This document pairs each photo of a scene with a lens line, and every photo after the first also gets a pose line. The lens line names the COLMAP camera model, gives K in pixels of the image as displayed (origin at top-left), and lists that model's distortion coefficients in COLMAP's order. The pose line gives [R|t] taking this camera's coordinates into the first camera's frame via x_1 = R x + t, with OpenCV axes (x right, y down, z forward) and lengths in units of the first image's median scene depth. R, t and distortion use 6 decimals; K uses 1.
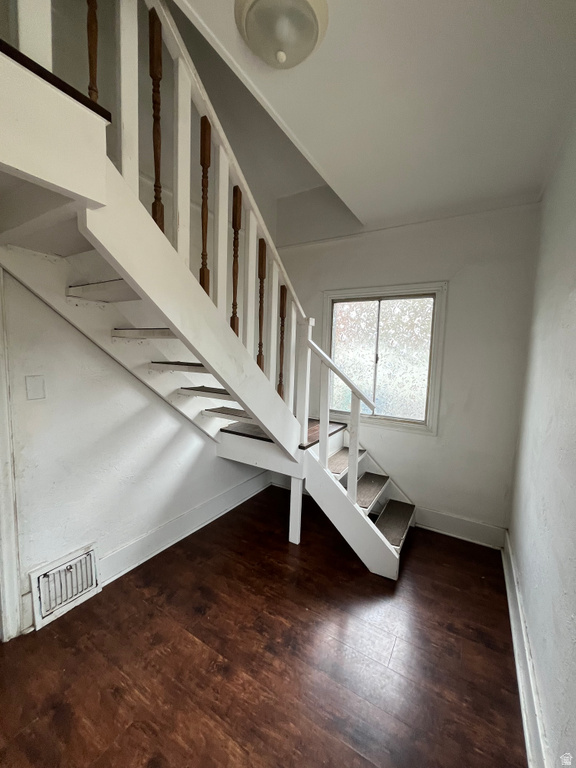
lens RADIAL K [[310.9, 0, 293.9], [0, 310.9, 386.2], [0, 0, 1]] dist [0.004842, -0.002118]
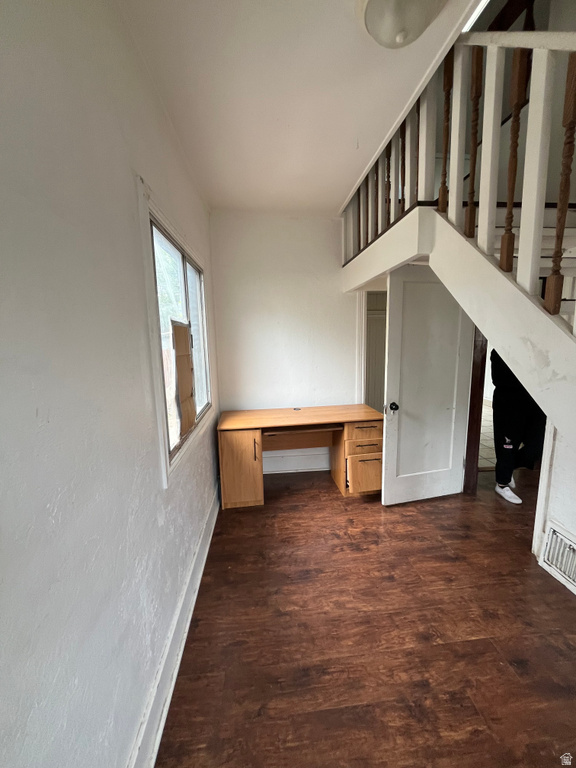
lens RADIAL K [[310.9, 0, 293.8], [0, 310.9, 381.4], [0, 0, 1]] dist [0.004842, -0.002118]
pose [[-0.809186, 0.069294, -0.583452, 0.674362], [-0.066422, 0.975867, 0.208020, -0.122153], [0.583786, 0.207081, -0.785055, 1.343780]]
